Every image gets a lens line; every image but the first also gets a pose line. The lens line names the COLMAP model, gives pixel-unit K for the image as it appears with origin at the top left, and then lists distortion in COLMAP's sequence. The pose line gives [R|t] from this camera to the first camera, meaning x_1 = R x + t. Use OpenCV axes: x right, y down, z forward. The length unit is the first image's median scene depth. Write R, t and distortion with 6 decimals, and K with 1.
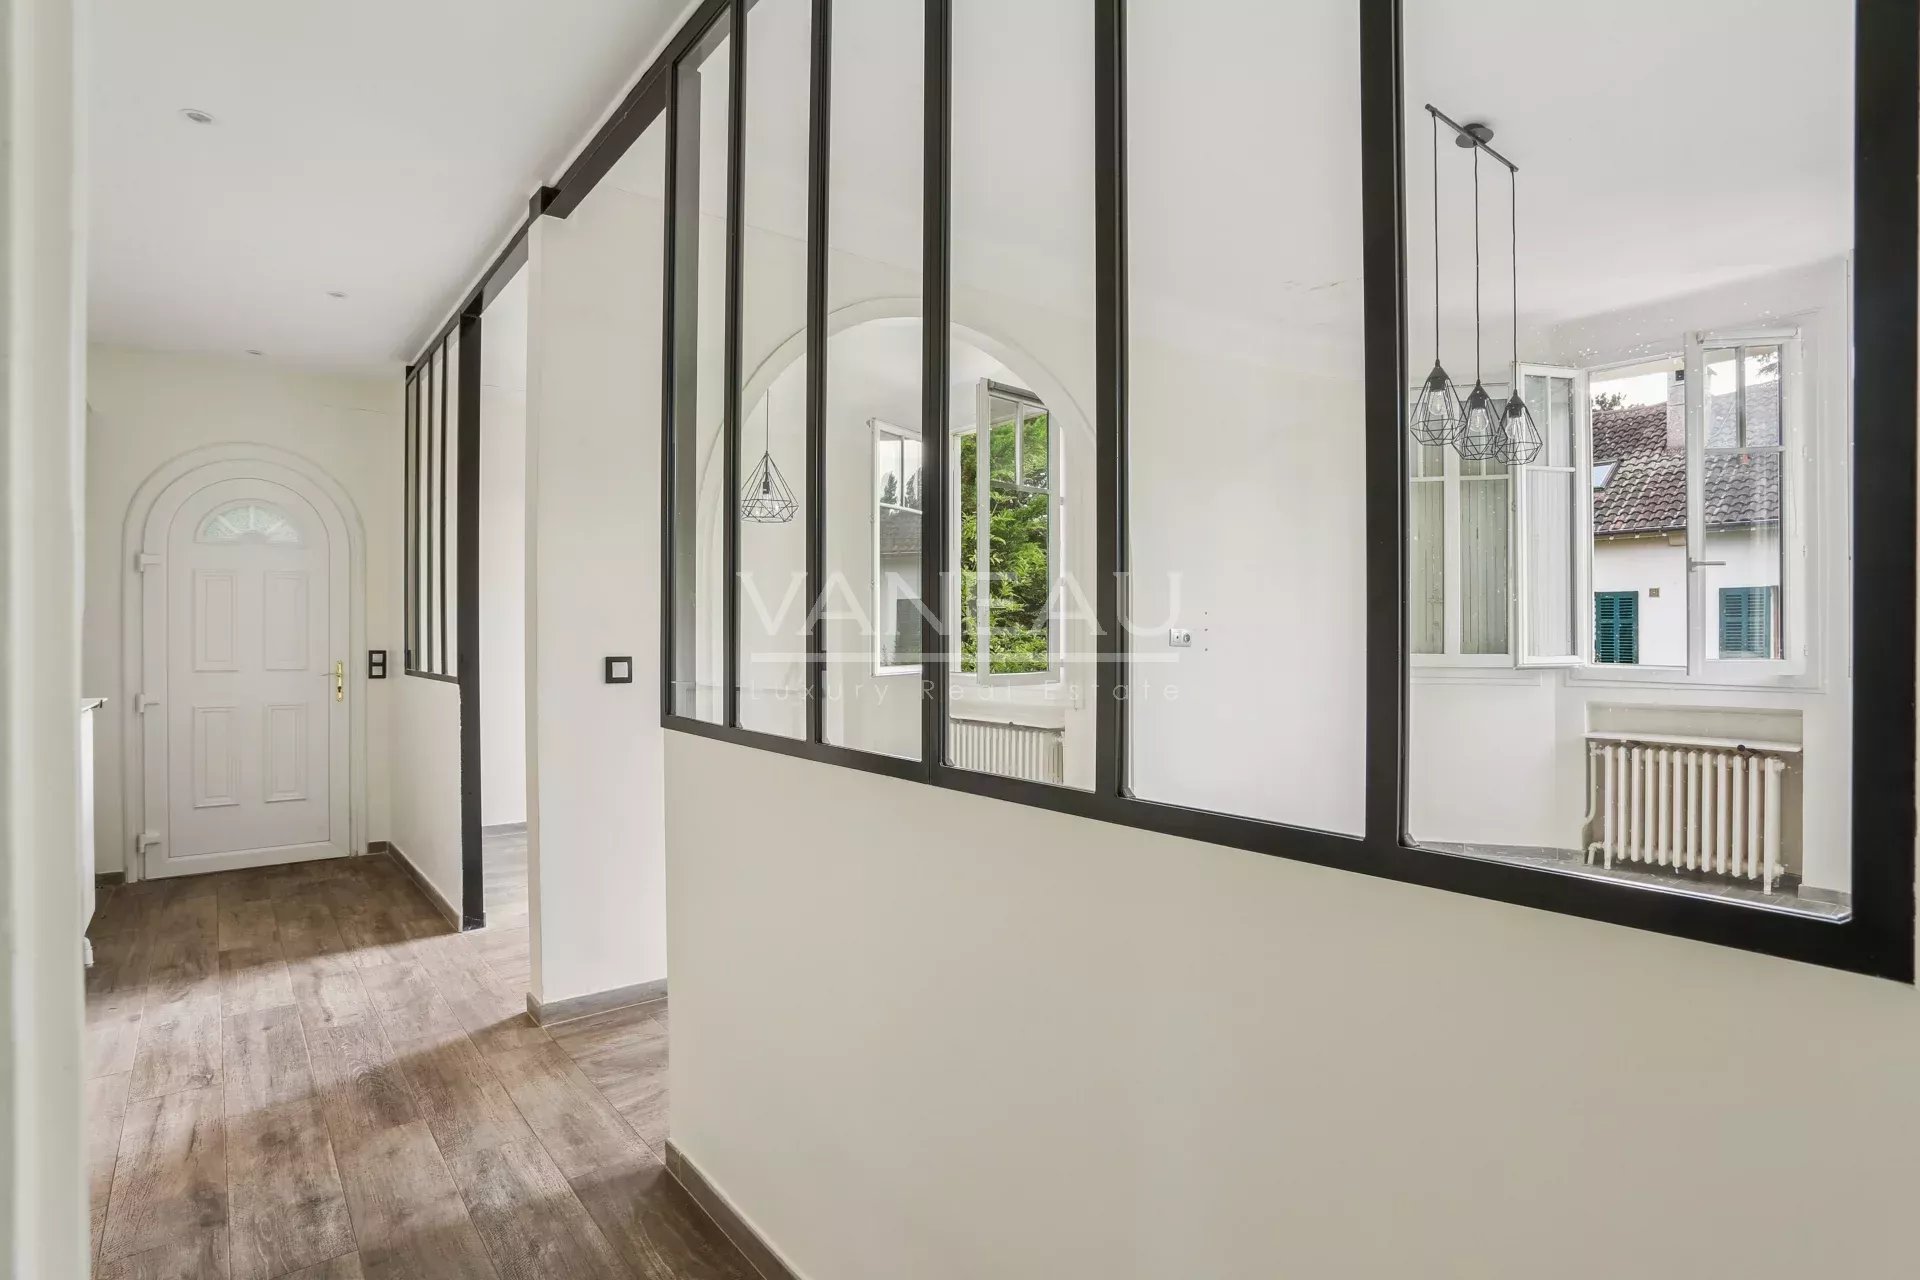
lens RADIAL K [[992.4, 0, 938.4], [0, 992.4, 640.7], [0, 0, 1]] dist [-0.061390, 0.026098]
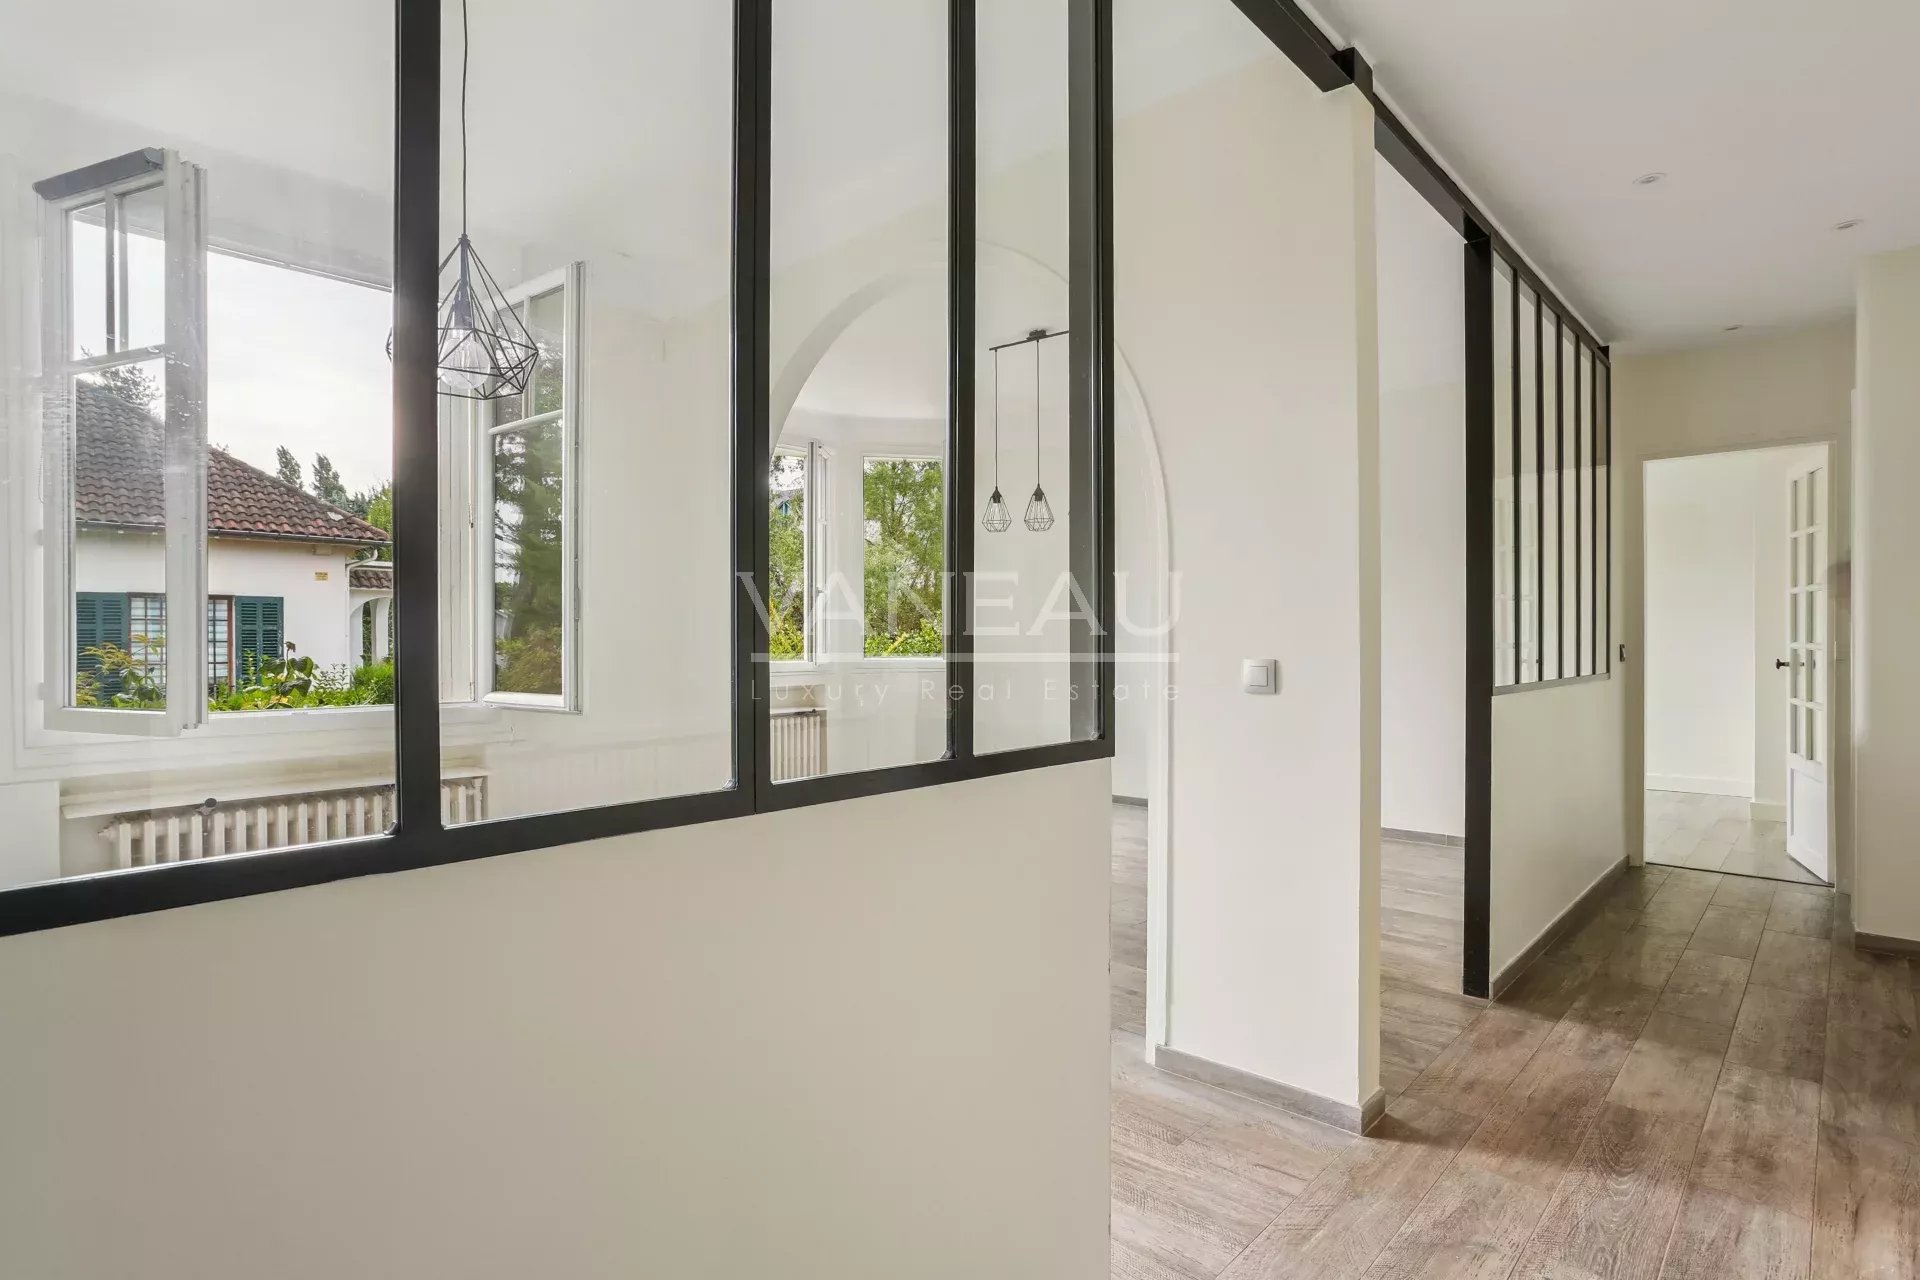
lens RADIAL K [[979.0, 0, 958.3], [0, 979.0, 620.0], [0, 0, 1]] dist [-0.048185, 0.027830]
pose [[-0.170472, 0.019113, 0.985177, -1.418320], [0.010177, 0.999793, -0.017635, -0.010886], [-0.985310, 0.007020, -0.170632, 1.831204]]
